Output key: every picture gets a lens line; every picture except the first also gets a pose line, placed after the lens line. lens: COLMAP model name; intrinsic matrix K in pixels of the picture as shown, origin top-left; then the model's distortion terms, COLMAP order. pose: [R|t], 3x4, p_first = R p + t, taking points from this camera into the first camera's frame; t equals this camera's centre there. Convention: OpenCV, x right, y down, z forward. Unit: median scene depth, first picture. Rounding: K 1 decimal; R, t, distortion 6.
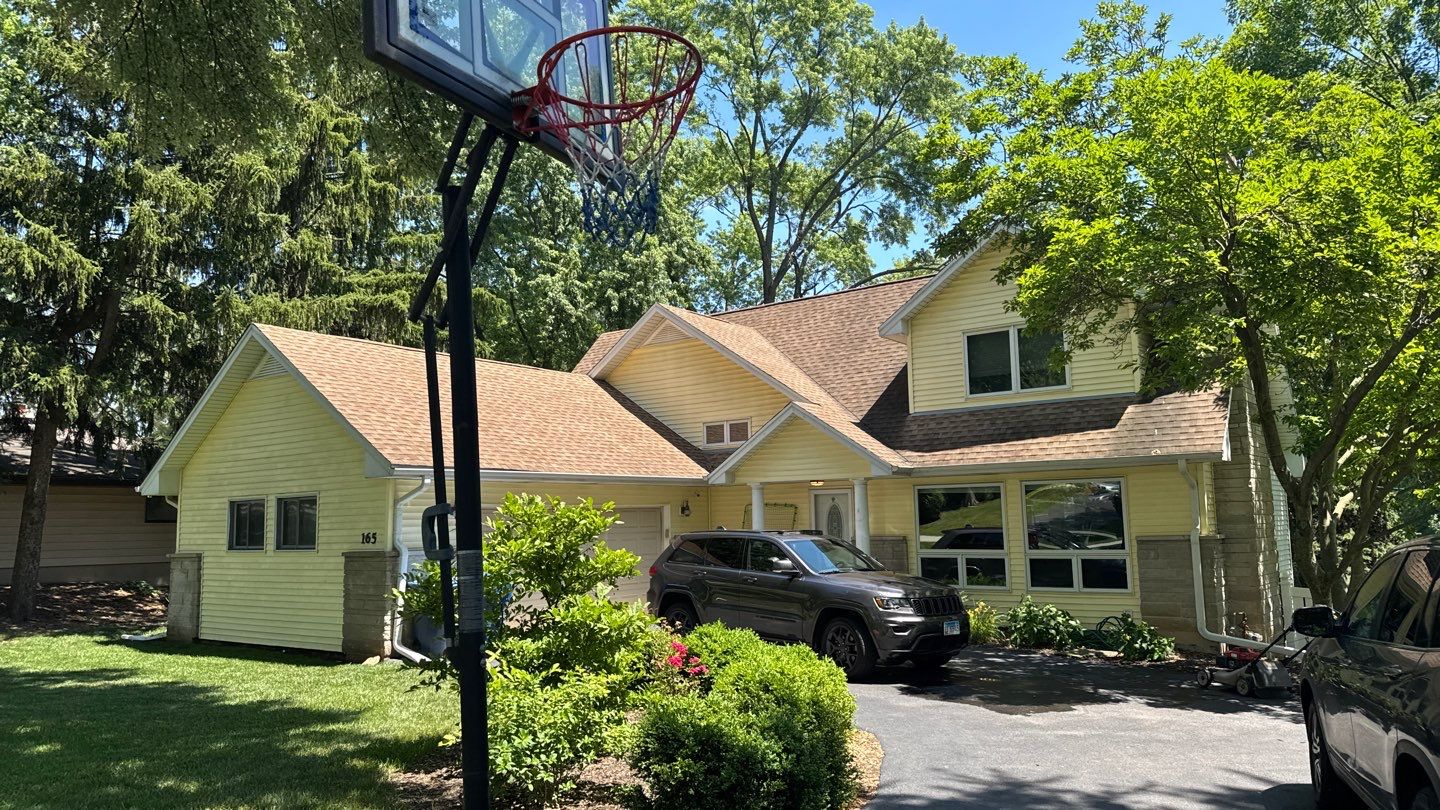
lens RADIAL K [[970.7, 0, 720.0], [0, 970.7, 405.0], [0, 0, 1]] dist [0.164589, -0.279878]
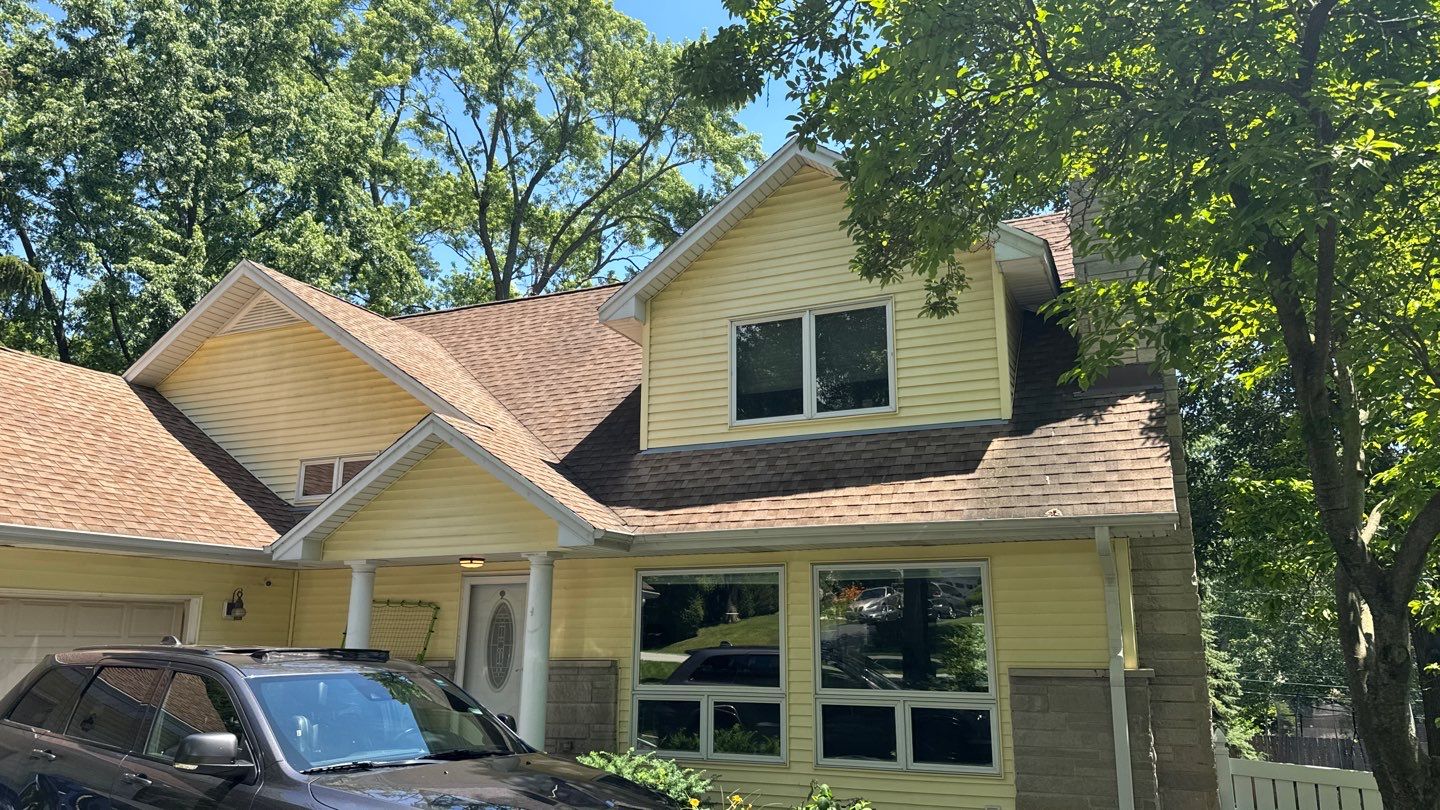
lens RADIAL K [[970.7, 0, 720.0], [0, 970.7, 405.0], [0, 0, 1]] dist [0.164589, -0.279878]
pose [[0.971801, 0.076997, 0.222876, 0.111391], [-0.050921, 0.991410, -0.120473, 0.053328], [-0.230238, 0.105727, 0.967374, 0.424392]]
